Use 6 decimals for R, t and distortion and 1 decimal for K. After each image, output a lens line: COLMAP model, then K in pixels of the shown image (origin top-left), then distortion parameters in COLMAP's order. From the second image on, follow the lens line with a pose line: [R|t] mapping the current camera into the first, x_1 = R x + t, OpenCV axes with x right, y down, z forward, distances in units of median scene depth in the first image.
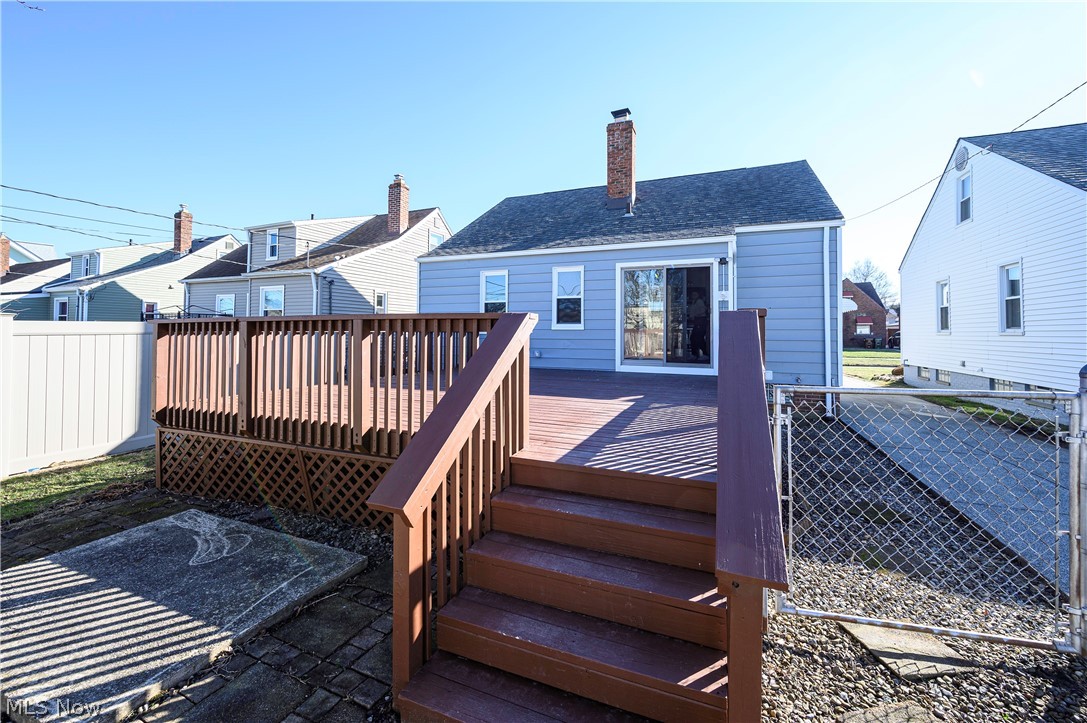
lens RADIAL K [[433.4, 0, 543.2], [0, 433.4, 328.4], [0, 0, 1]] dist [-0.000291, -0.000045]
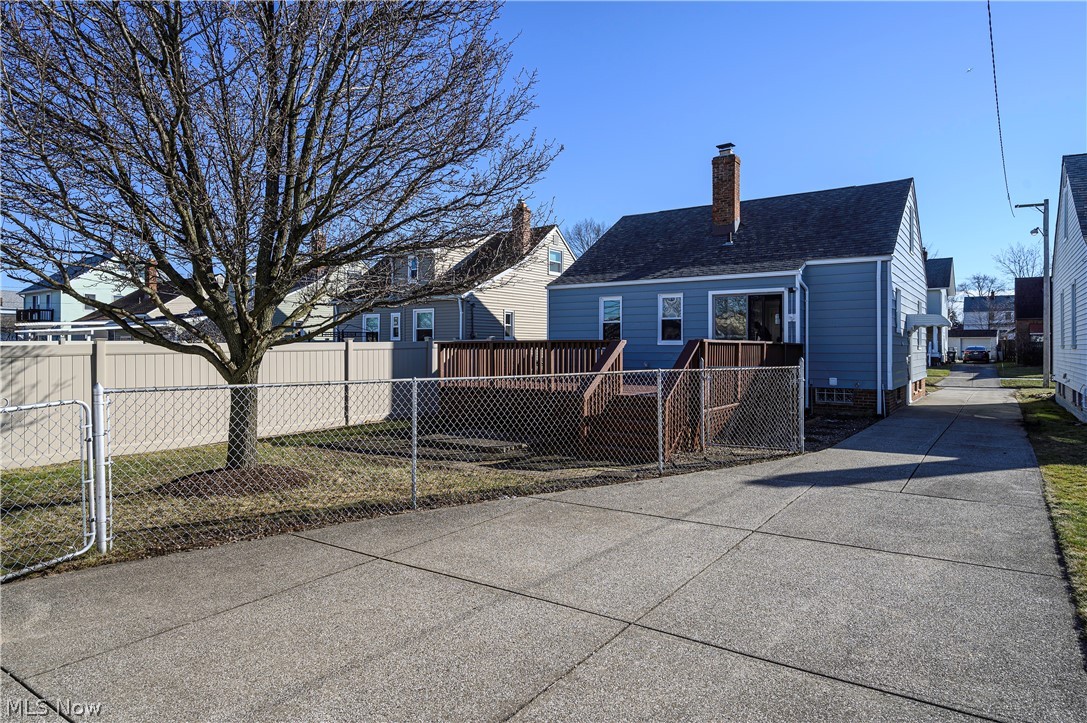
lens RADIAL K [[645.8, 0, 544.3], [0, 645.8, 344.4], [0, 0, 1]] dist [-0.002530, -0.000336]
pose [[0.975467, -0.005210, -0.220085, 0.097641], [0.006608, 0.999962, 0.005618, -0.010111], [0.220047, -0.006935, 0.975465, -0.763852]]
